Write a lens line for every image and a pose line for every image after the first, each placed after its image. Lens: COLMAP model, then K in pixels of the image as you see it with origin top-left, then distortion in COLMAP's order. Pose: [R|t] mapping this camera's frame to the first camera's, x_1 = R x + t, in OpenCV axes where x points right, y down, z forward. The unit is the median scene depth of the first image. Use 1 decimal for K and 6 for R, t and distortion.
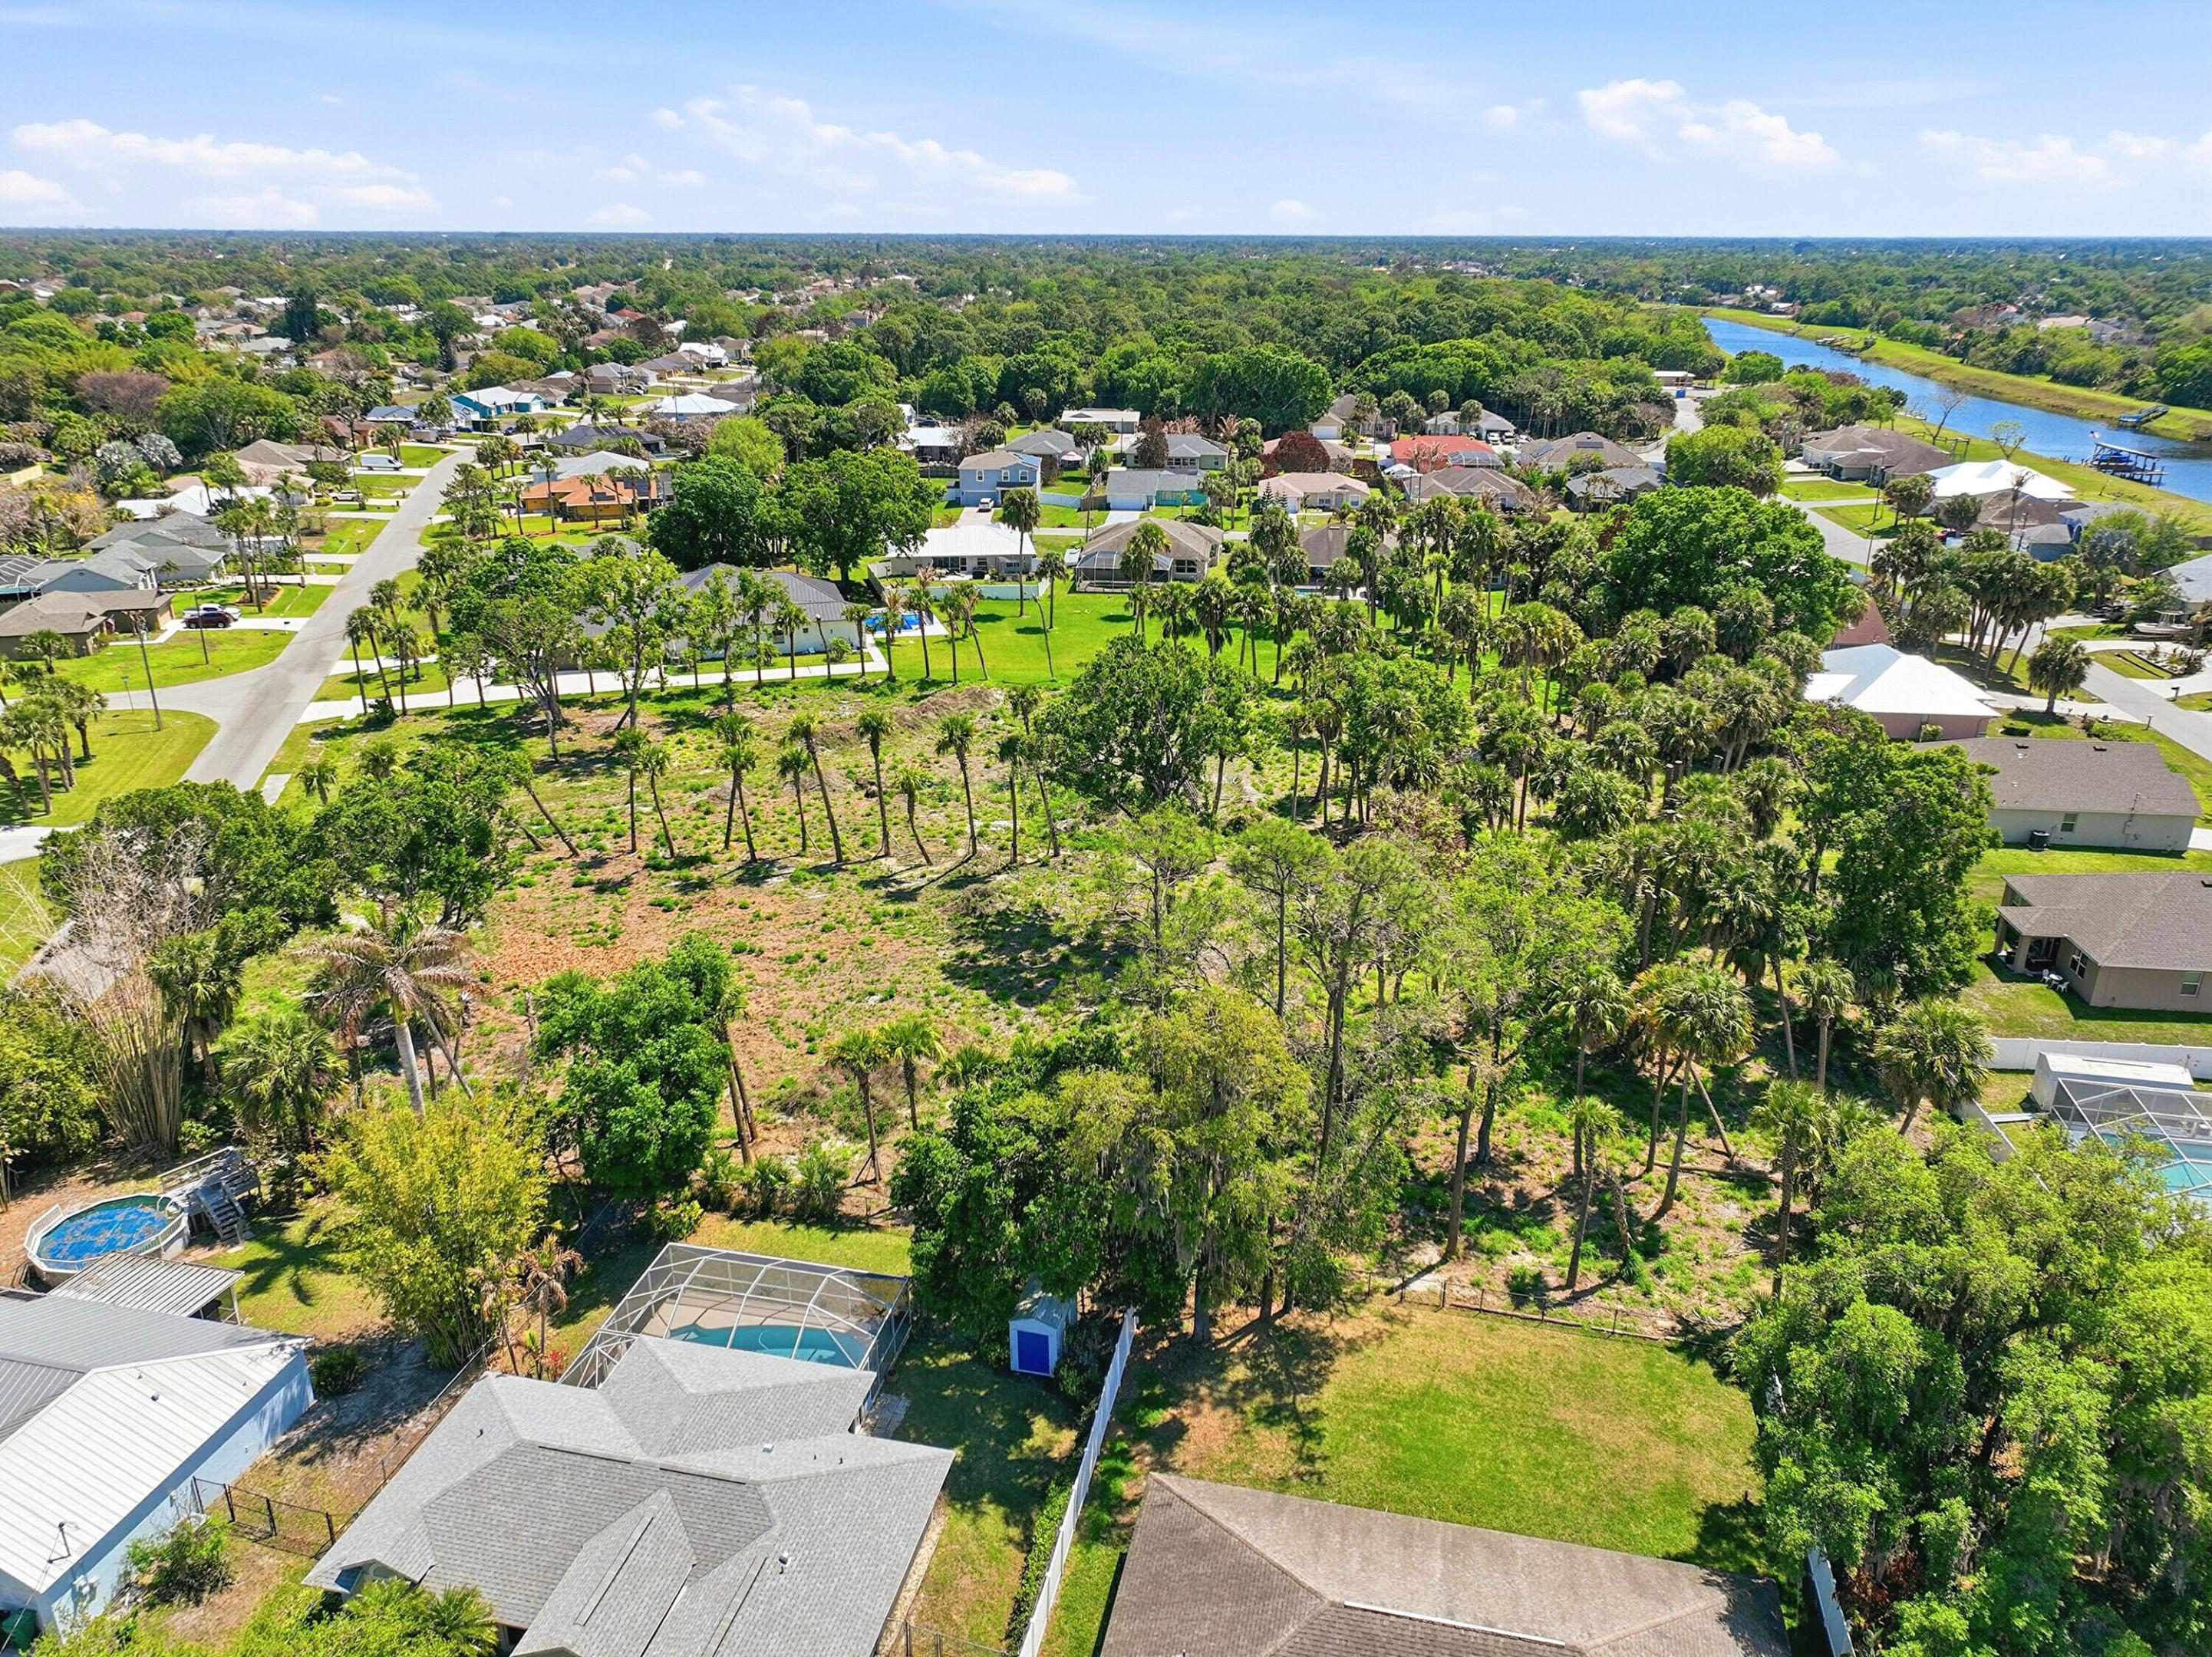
lens RADIAL K [[1555.0, 0, 1106.0], [0, 1555.0, 828.5], [0, 0, 1]] dist [-0.003305, 0.019467]
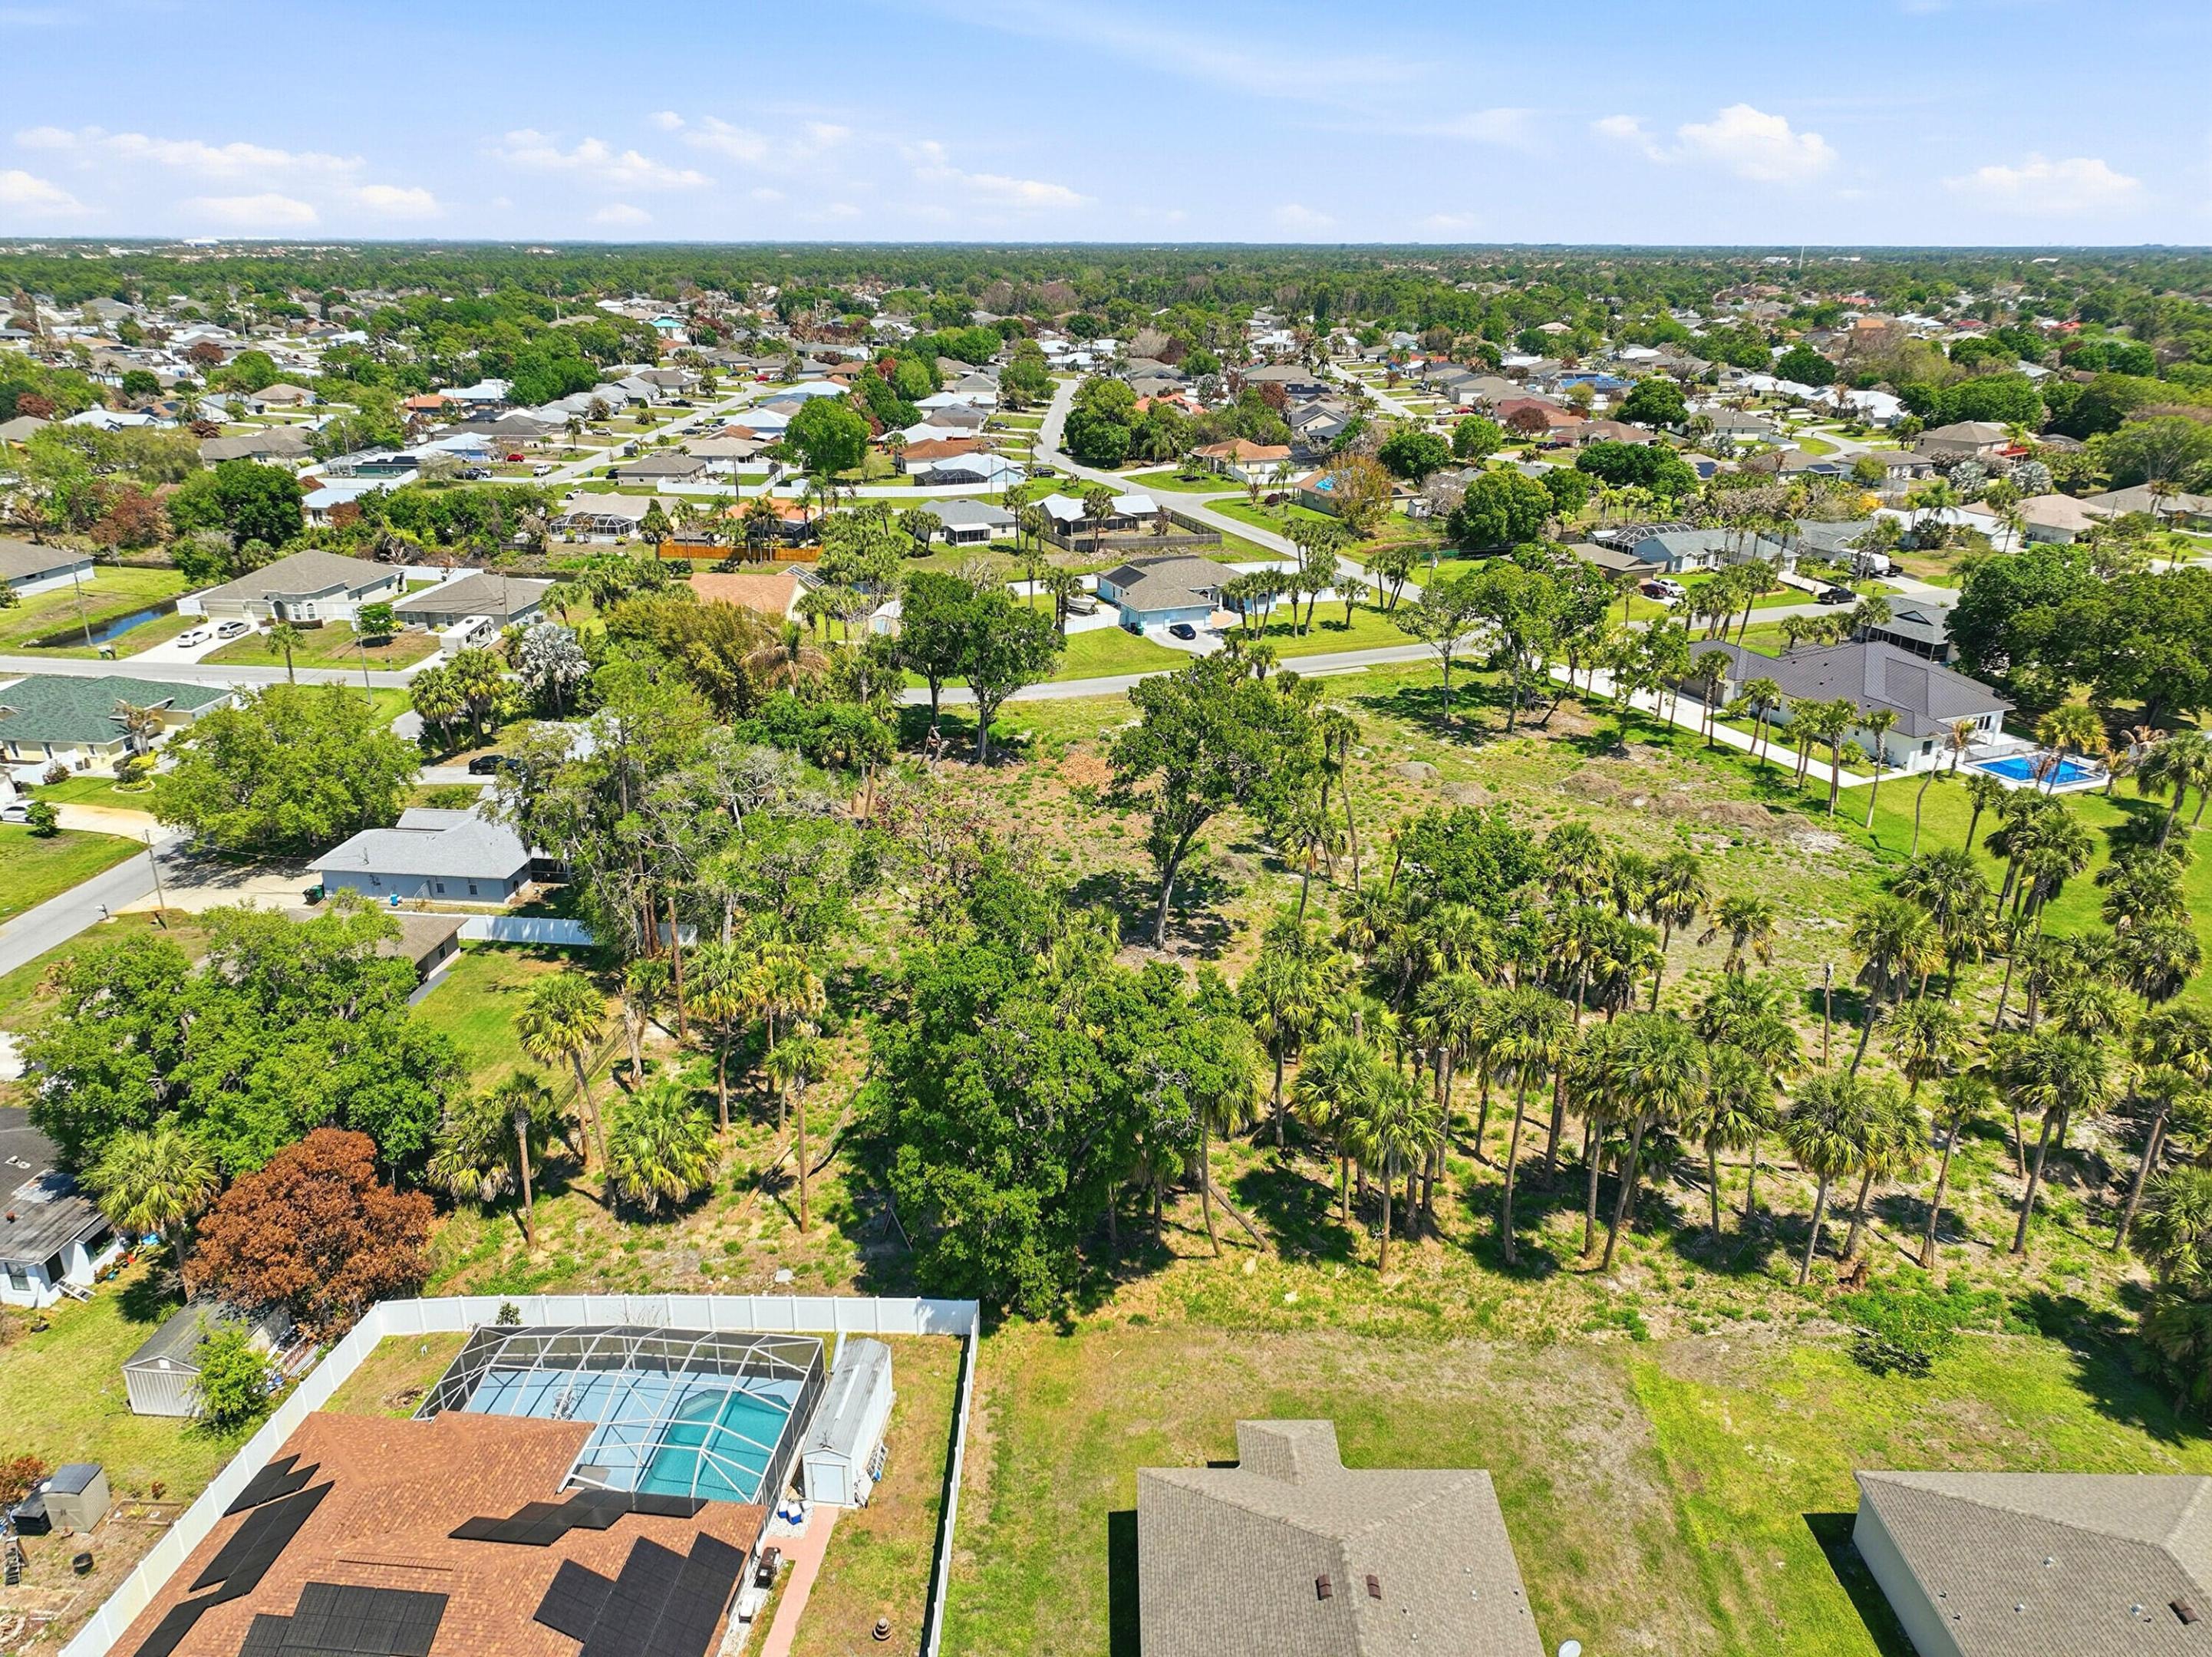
lens RADIAL K [[1550.9, 0, 1102.8], [0, 1550.9, 829.5], [0, 0, 1]] dist [0.002257, 0.011277]
pose [[0.102285, 0.349777, -0.931233, 0.695139], [-0.361577, 0.885184, 0.292765, -0.201799], [0.926714, 0.306767, 0.217012, 0.469574]]
